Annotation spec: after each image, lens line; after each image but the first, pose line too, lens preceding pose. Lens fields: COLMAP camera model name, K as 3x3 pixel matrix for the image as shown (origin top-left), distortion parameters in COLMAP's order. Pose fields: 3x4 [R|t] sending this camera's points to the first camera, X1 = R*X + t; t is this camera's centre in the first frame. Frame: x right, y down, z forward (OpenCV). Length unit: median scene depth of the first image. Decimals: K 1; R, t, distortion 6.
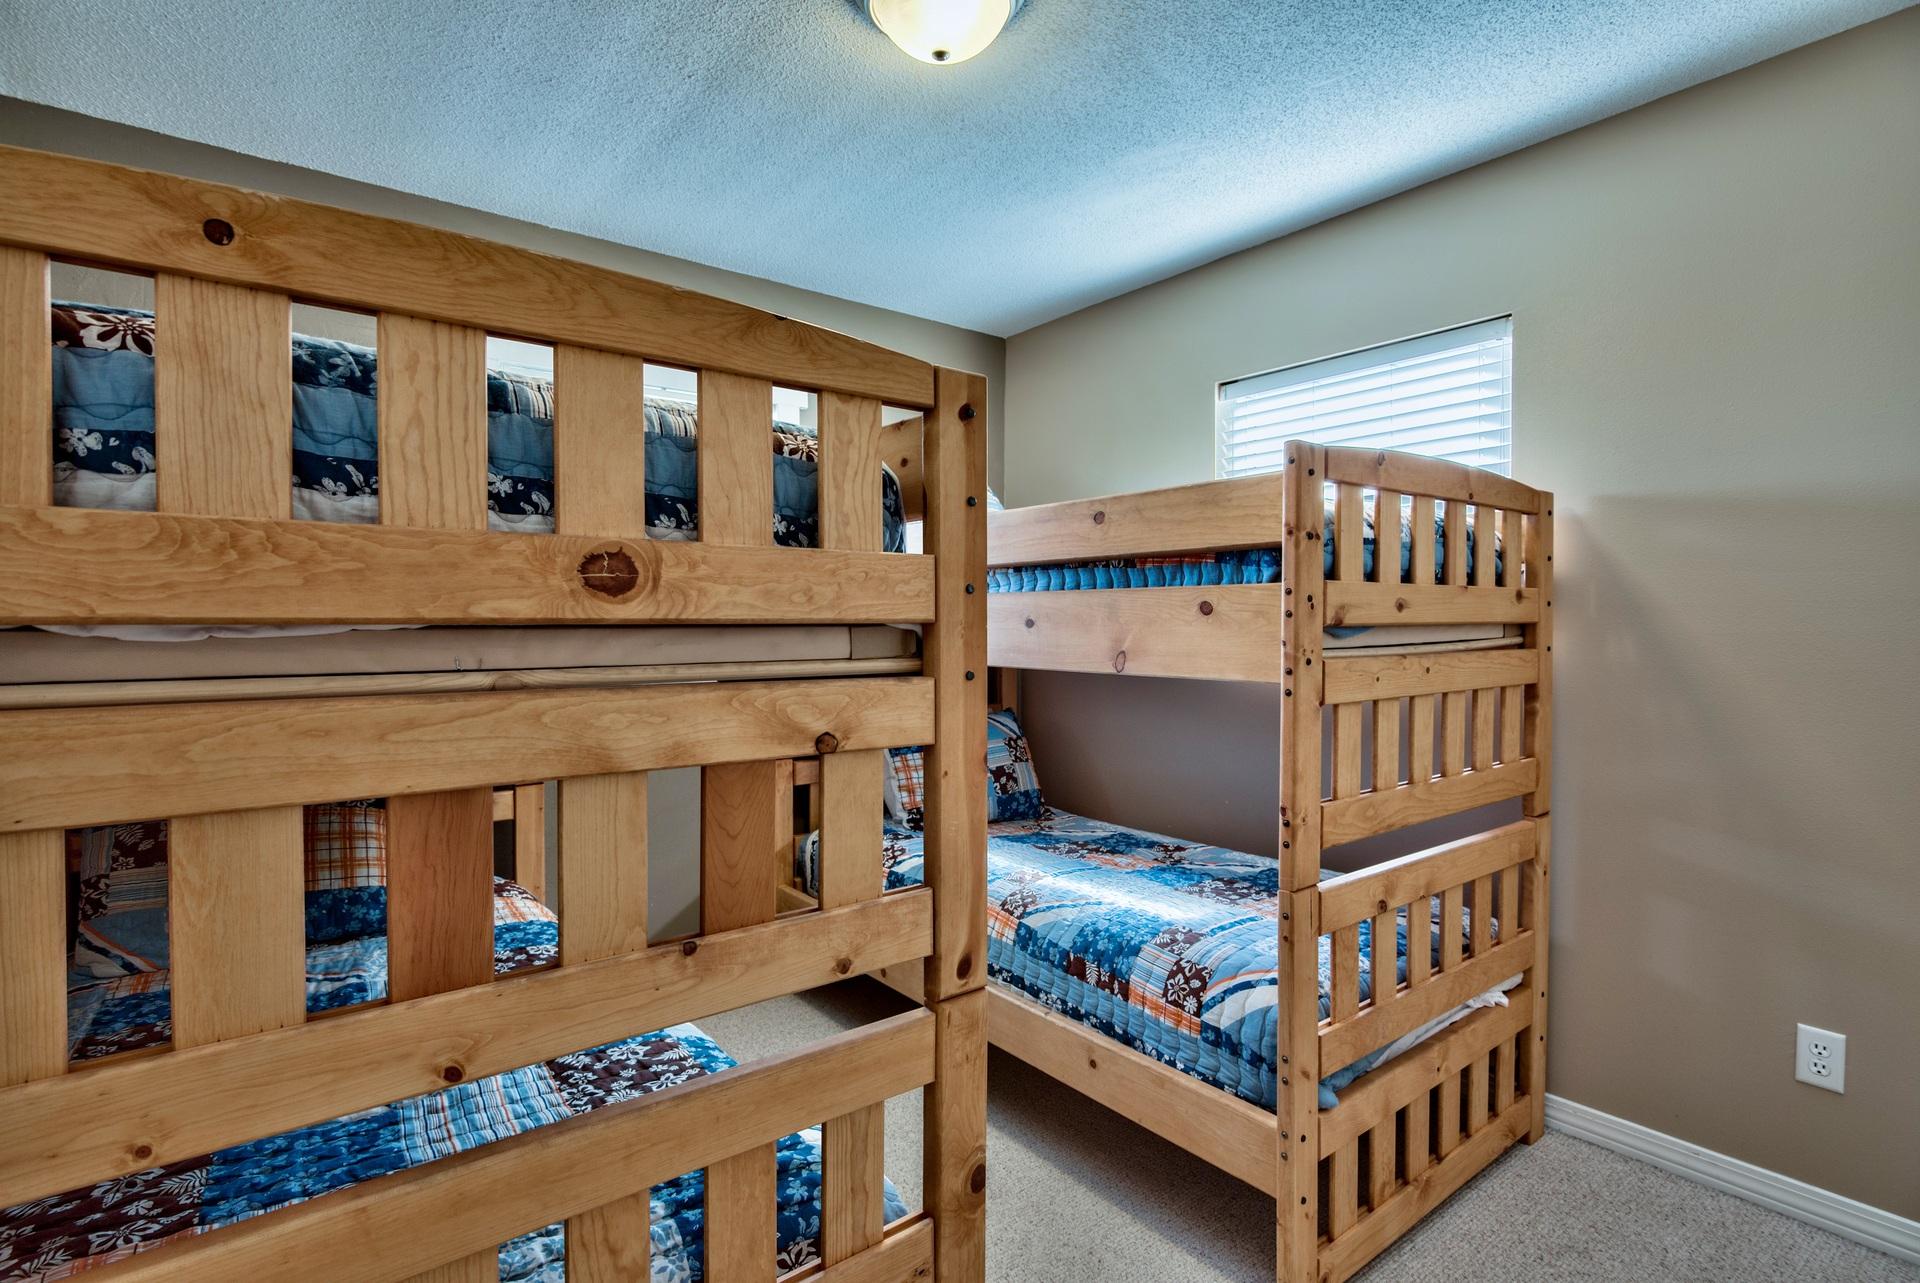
lens RADIAL K [[946.5, 0, 934.5], [0, 946.5, 650.7], [0, 0, 1]] dist [0.003071, 0.000203]
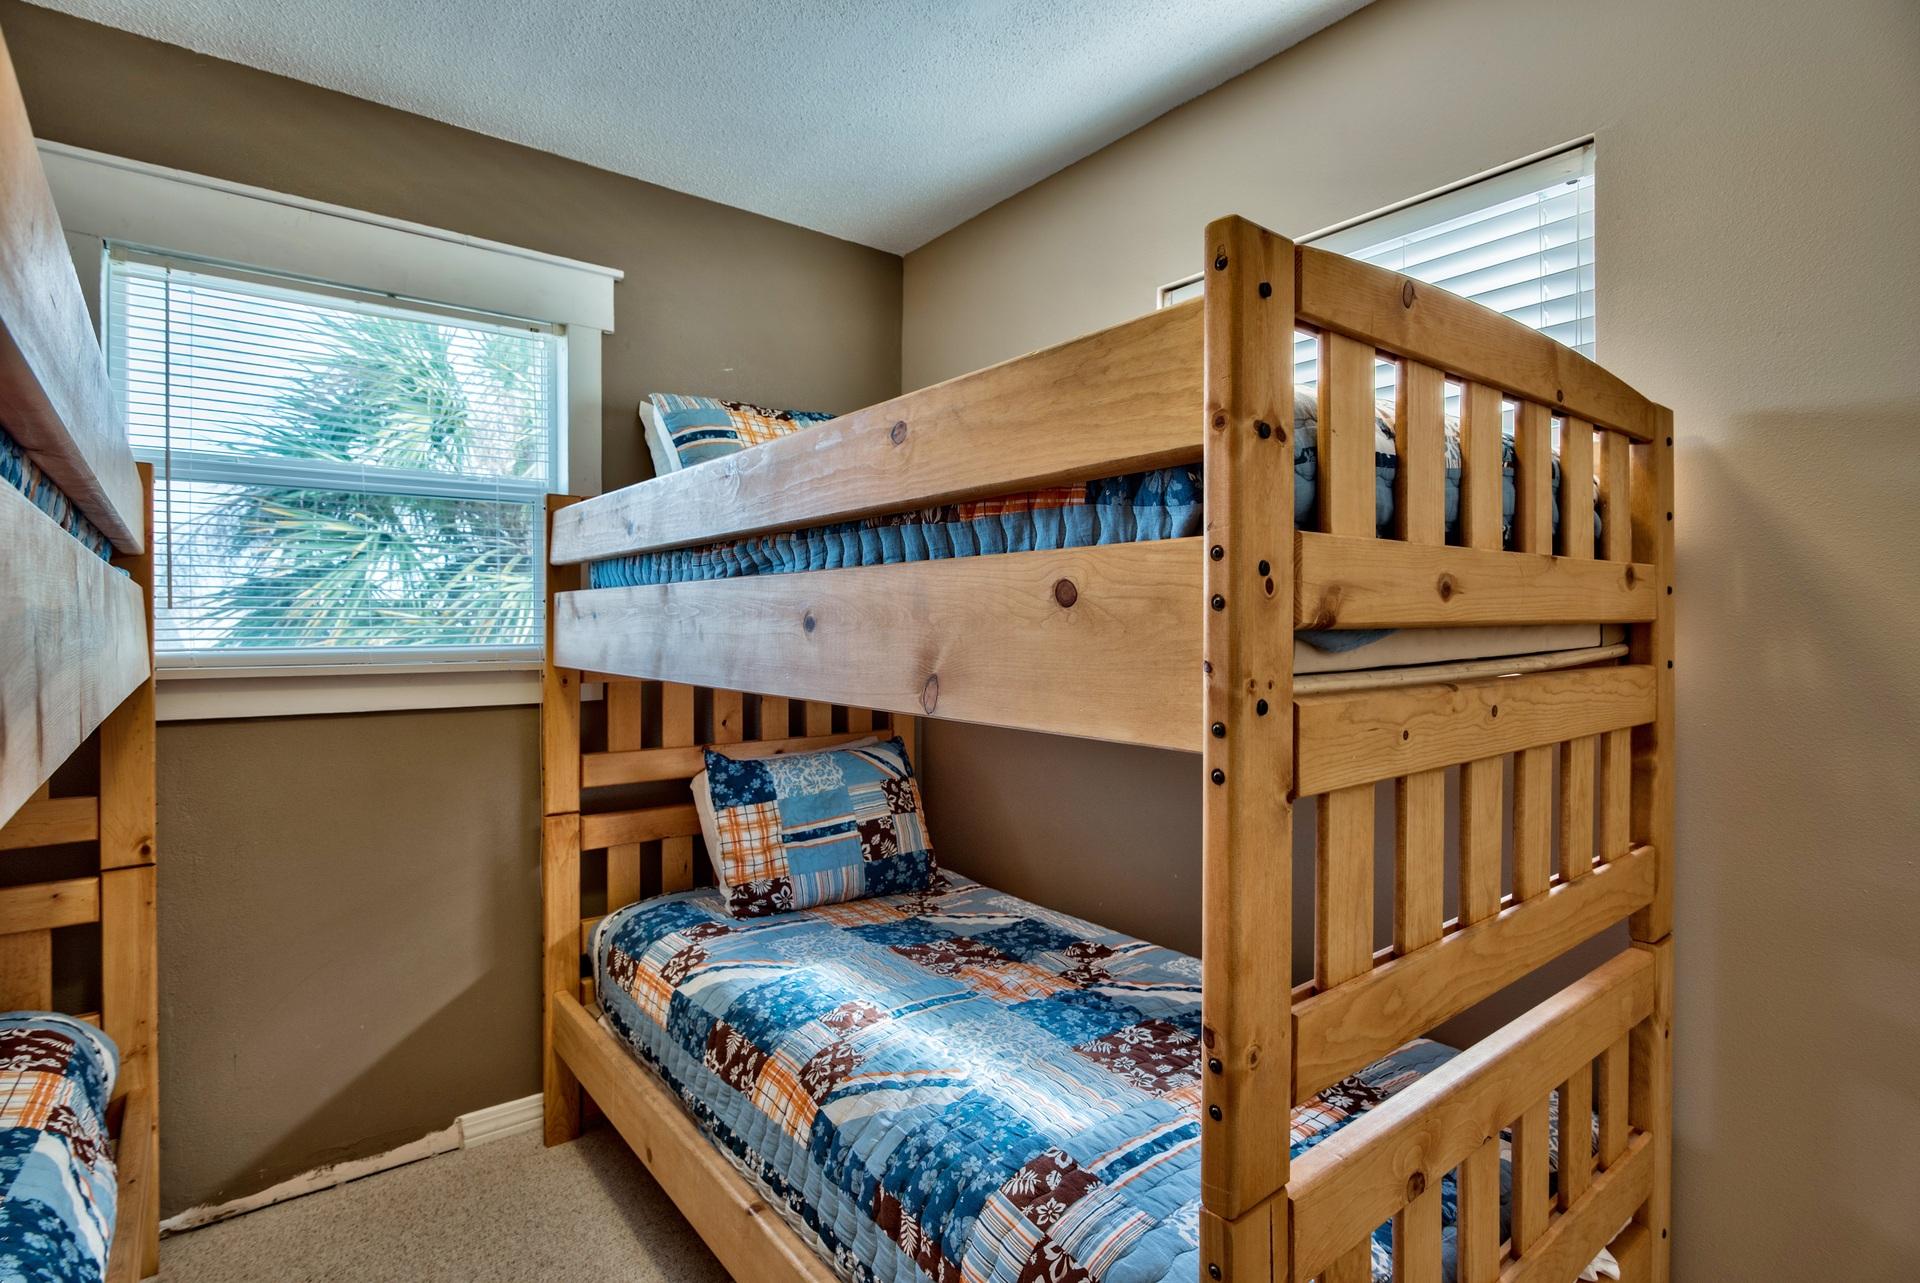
lens RADIAL K [[947.9, 0, 960.0], [0, 947.9, 641.5], [0, 0, 1]] dist [0.000006, 0.000802]
pose [[0.999564, -0.001936, 0.029463, 0.184643], [0.002246, 0.999942, -0.010495, -0.012088], [-0.029441, 0.010556, 0.999511, 0.428176]]
